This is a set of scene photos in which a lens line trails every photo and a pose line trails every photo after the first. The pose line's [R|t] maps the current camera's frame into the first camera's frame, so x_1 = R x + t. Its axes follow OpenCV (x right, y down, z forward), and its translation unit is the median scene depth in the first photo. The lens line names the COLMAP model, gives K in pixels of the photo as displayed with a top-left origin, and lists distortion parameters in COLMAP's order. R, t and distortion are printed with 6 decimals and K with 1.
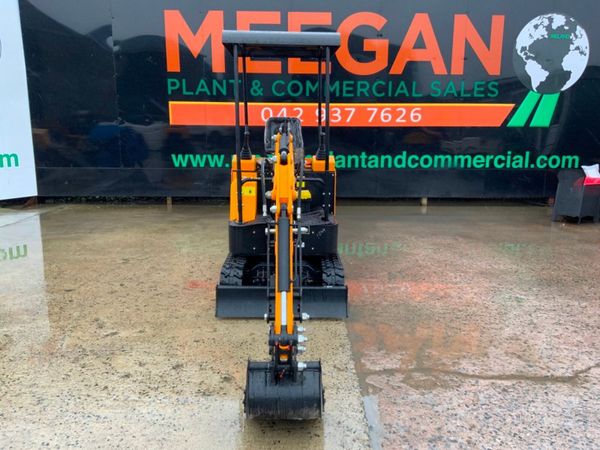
lens RADIAL K [[515.6, 0, 300.0], [0, 515.6, 225.0], [0, 0, 1]] dist [0.086531, -0.167582]
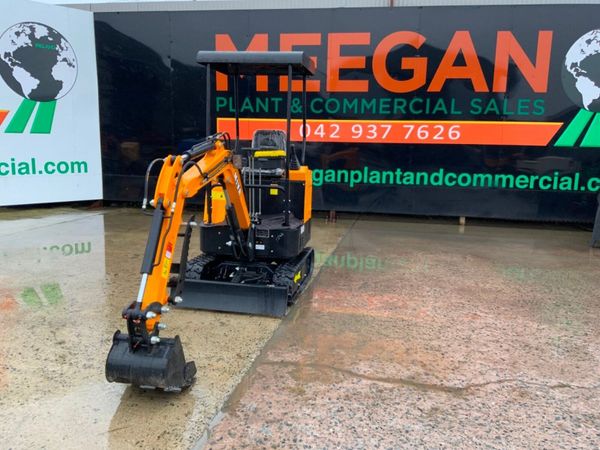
lens RADIAL K [[515.6, 0, 300.0], [0, 515.6, 225.0], [0, 0, 1]] dist [0.086531, -0.167582]
pose [[0.977000, 0.048905, -0.207556, 0.153836], [-0.056552, 0.997916, -0.031067, 0.010775], [0.205604, 0.042091, 0.977730, -0.018109]]
